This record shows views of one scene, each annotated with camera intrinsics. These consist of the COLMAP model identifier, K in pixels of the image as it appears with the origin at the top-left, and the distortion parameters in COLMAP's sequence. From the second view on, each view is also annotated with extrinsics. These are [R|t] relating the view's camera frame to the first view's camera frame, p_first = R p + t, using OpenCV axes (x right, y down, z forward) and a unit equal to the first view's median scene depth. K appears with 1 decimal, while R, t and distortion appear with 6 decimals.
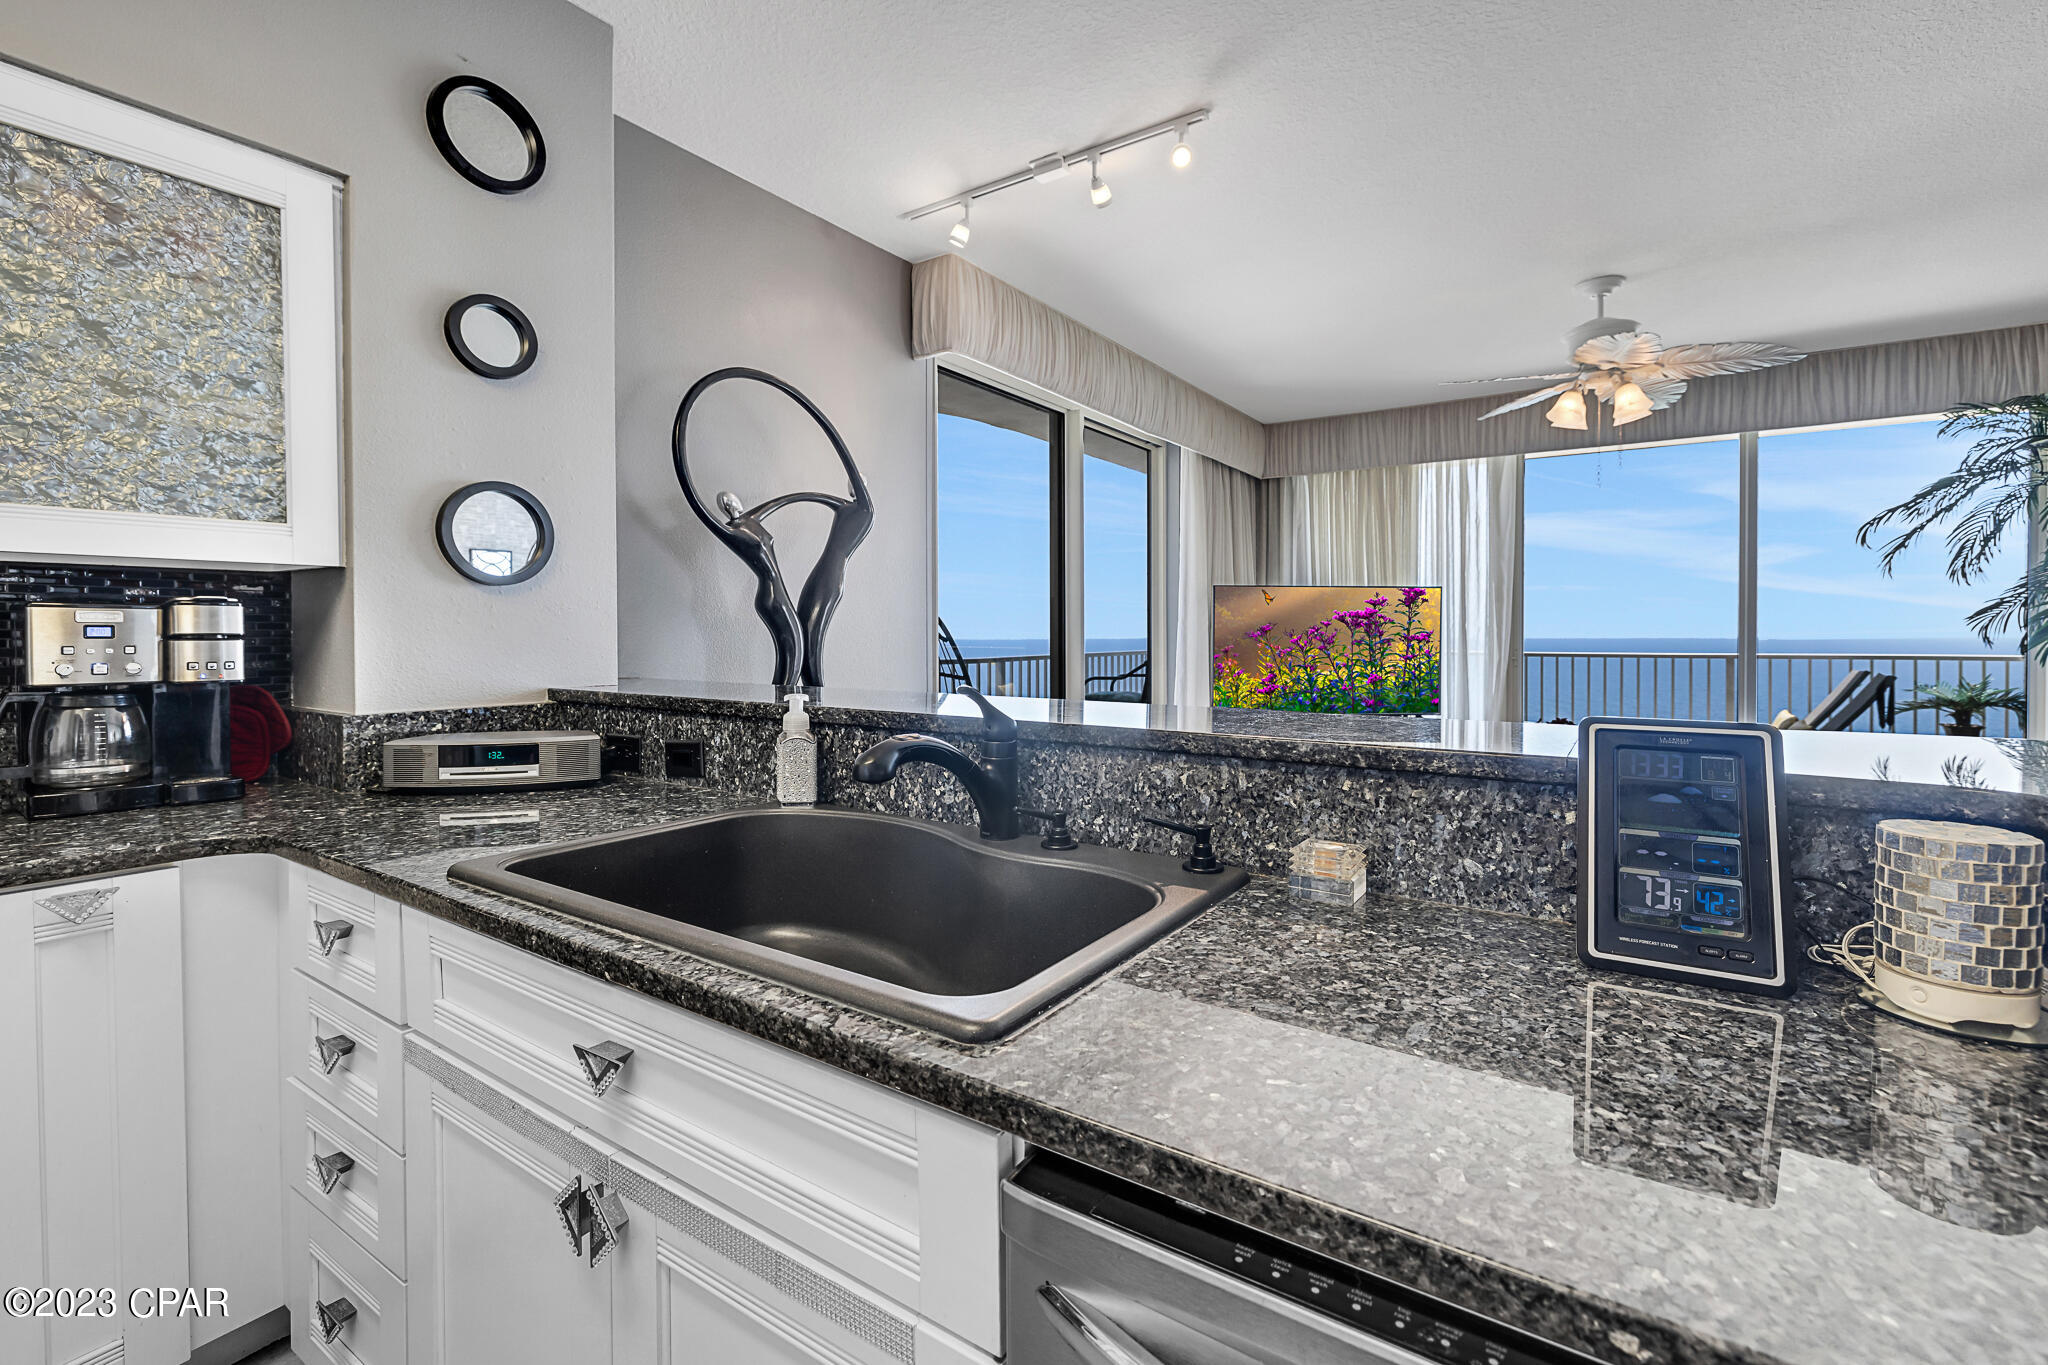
lens RADIAL K [[880.1, 0, 1070.2], [0, 880.1, 645.2], [0, 0, 1]] dist [-0.000359, -0.000665]
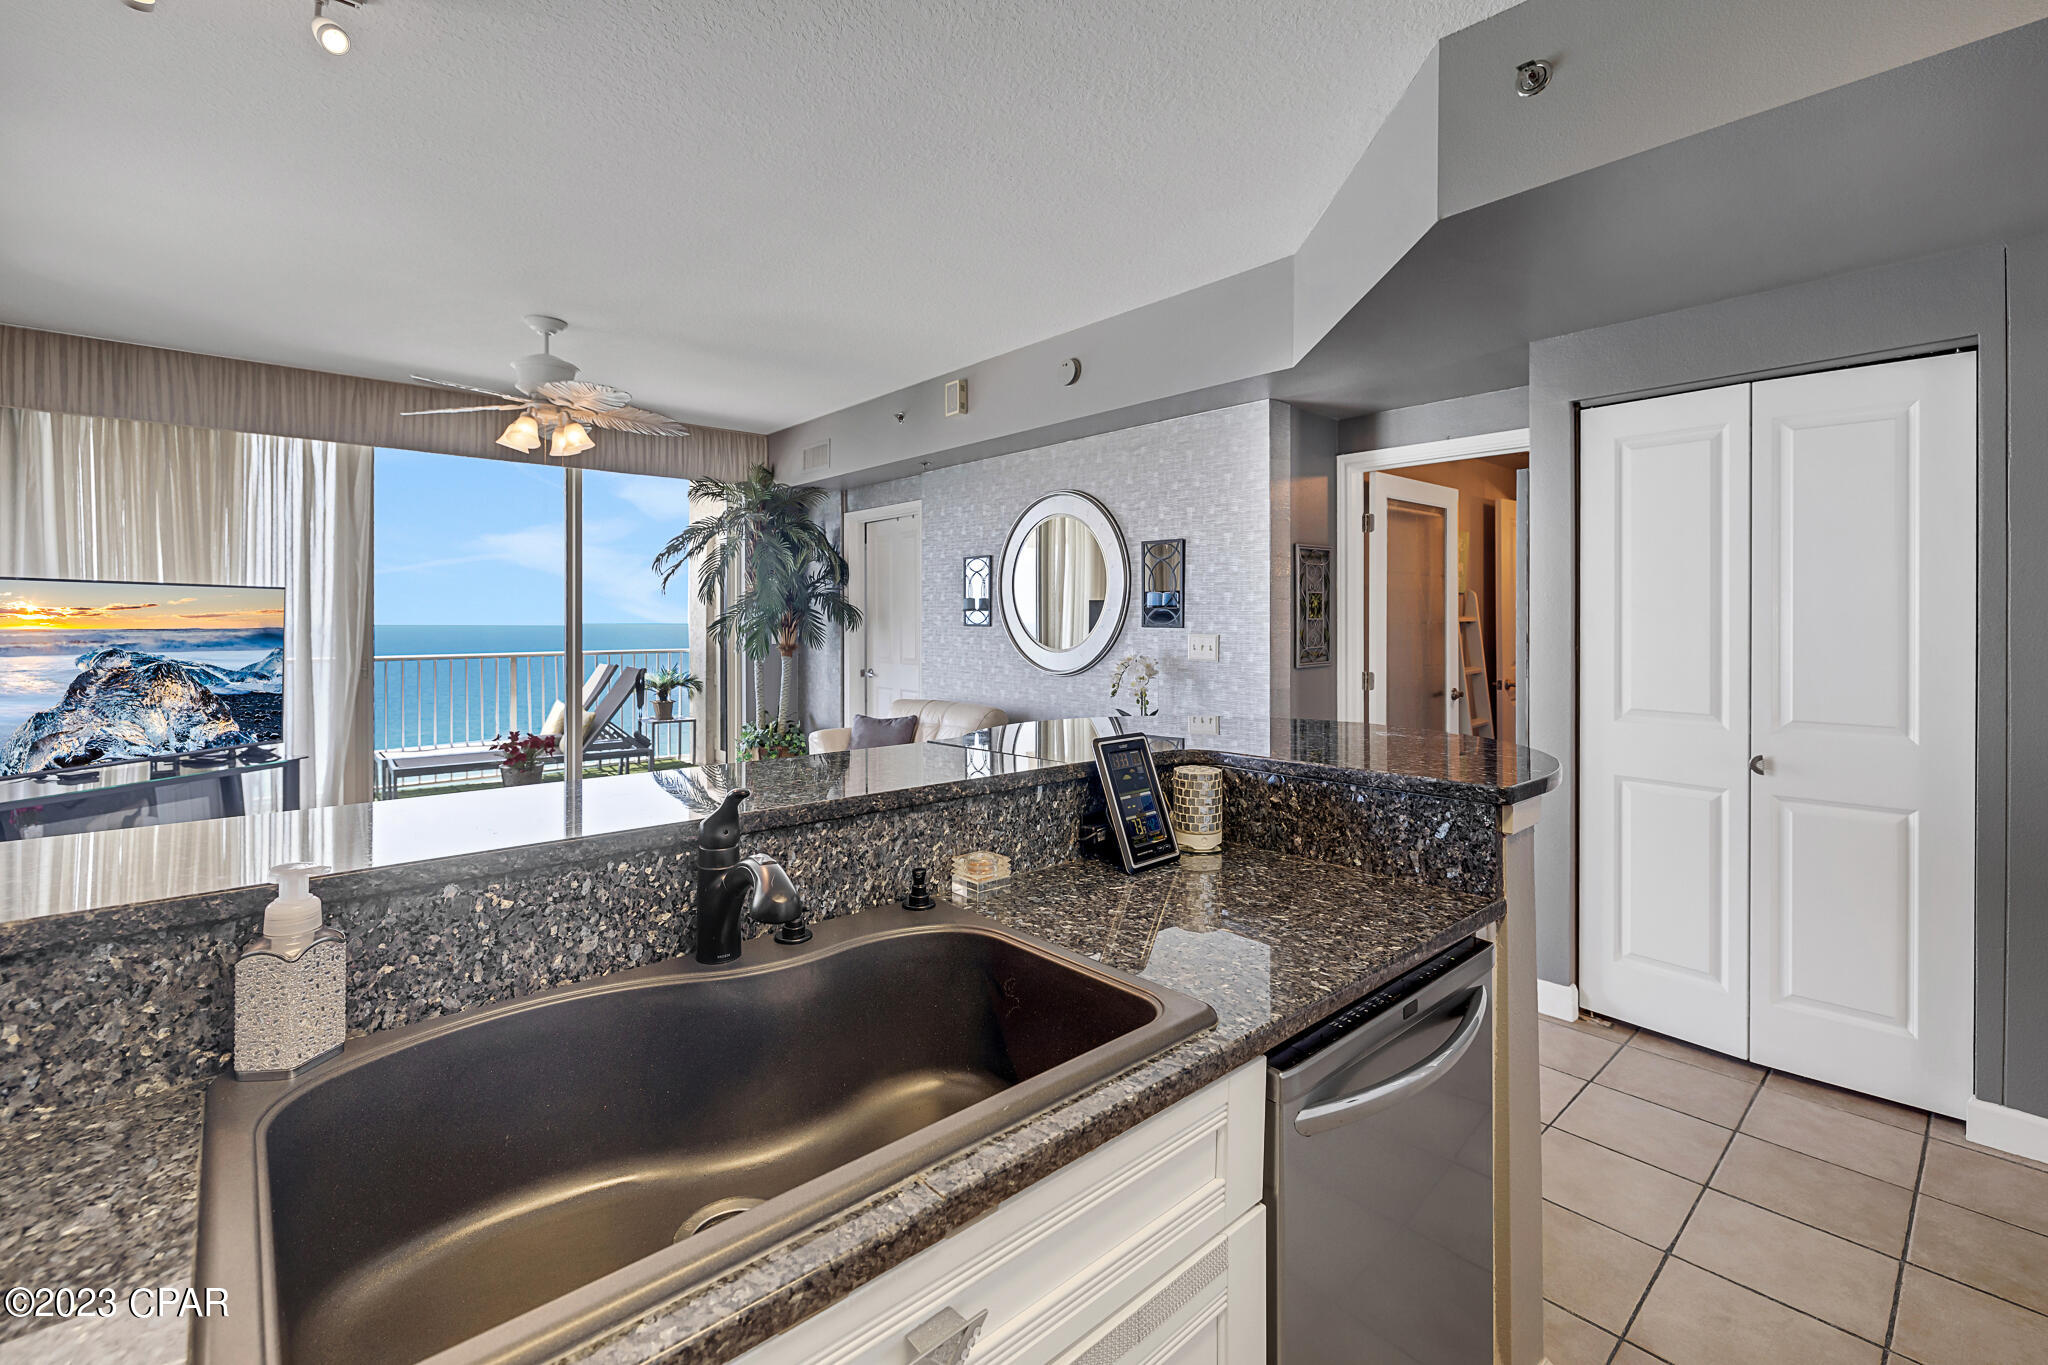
lens RADIAL K [[876.8, 0, 1008.1], [0, 876.8, 624.3], [0, 0, 1]] dist [0.000539, -0.000153]
pose [[0.286055, -0.002442, 0.958210, -0.494402], [0.010225, 0.999948, -0.000505, -0.063057], [-0.958159, 0.009942, 0.286065, 0.282243]]
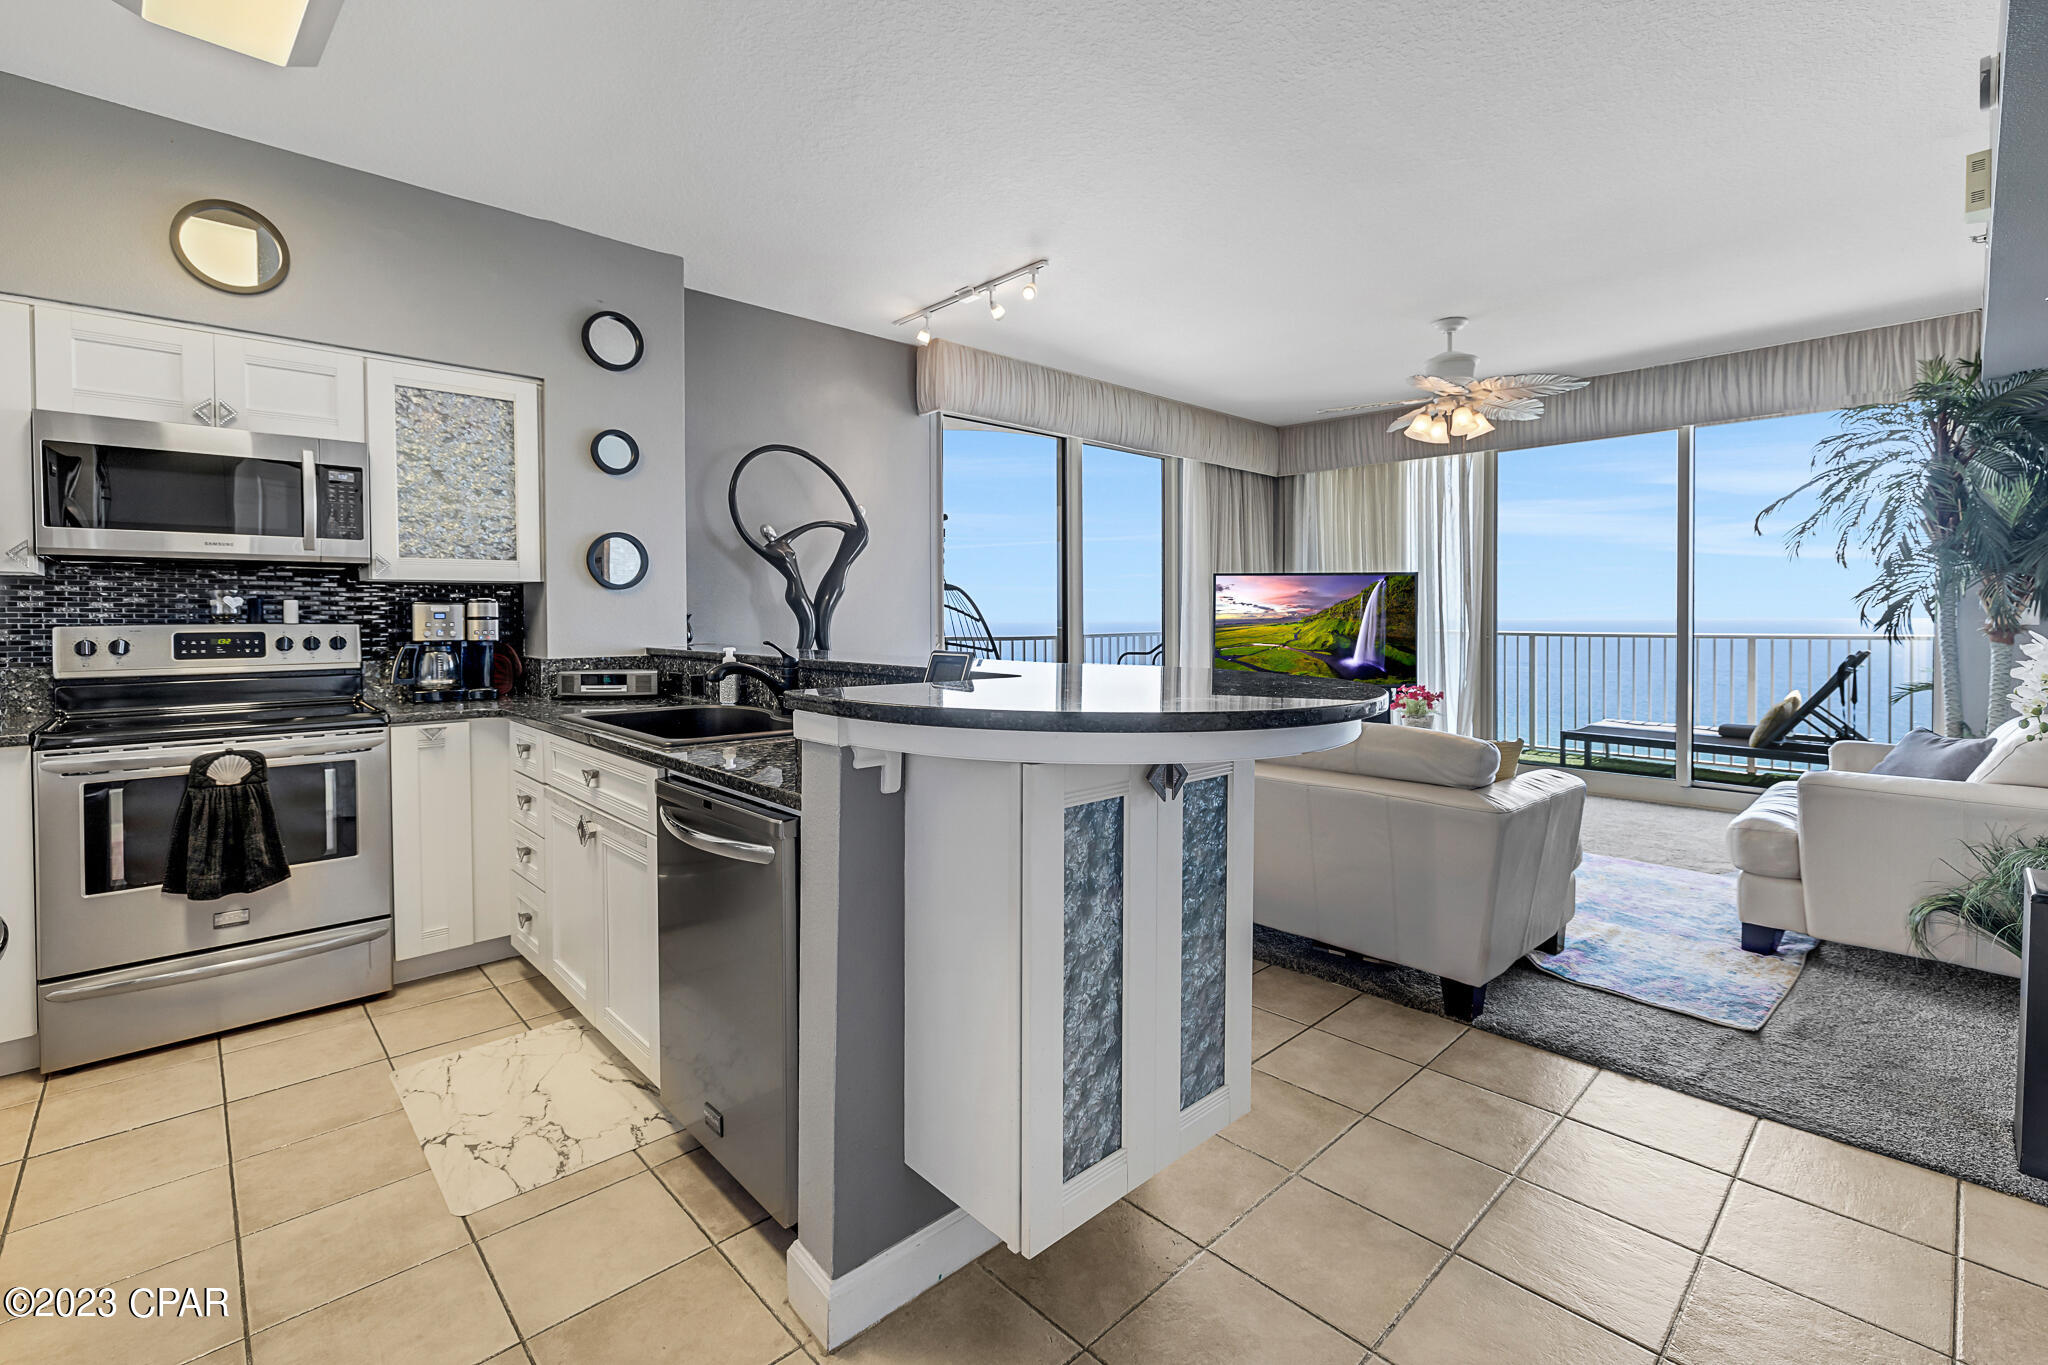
lens RADIAL K [[889.8, 0, 1027.4], [0, 889.8, 631.3], [0, 0, 1]] dist [0.000526, -0.000287]
pose [[0.968724, 0.003045, -0.248120, 0.643413], [-0.001897, 0.999986, 0.004865, 0.007338], [0.248132, -0.004242, 0.968717, -0.584960]]
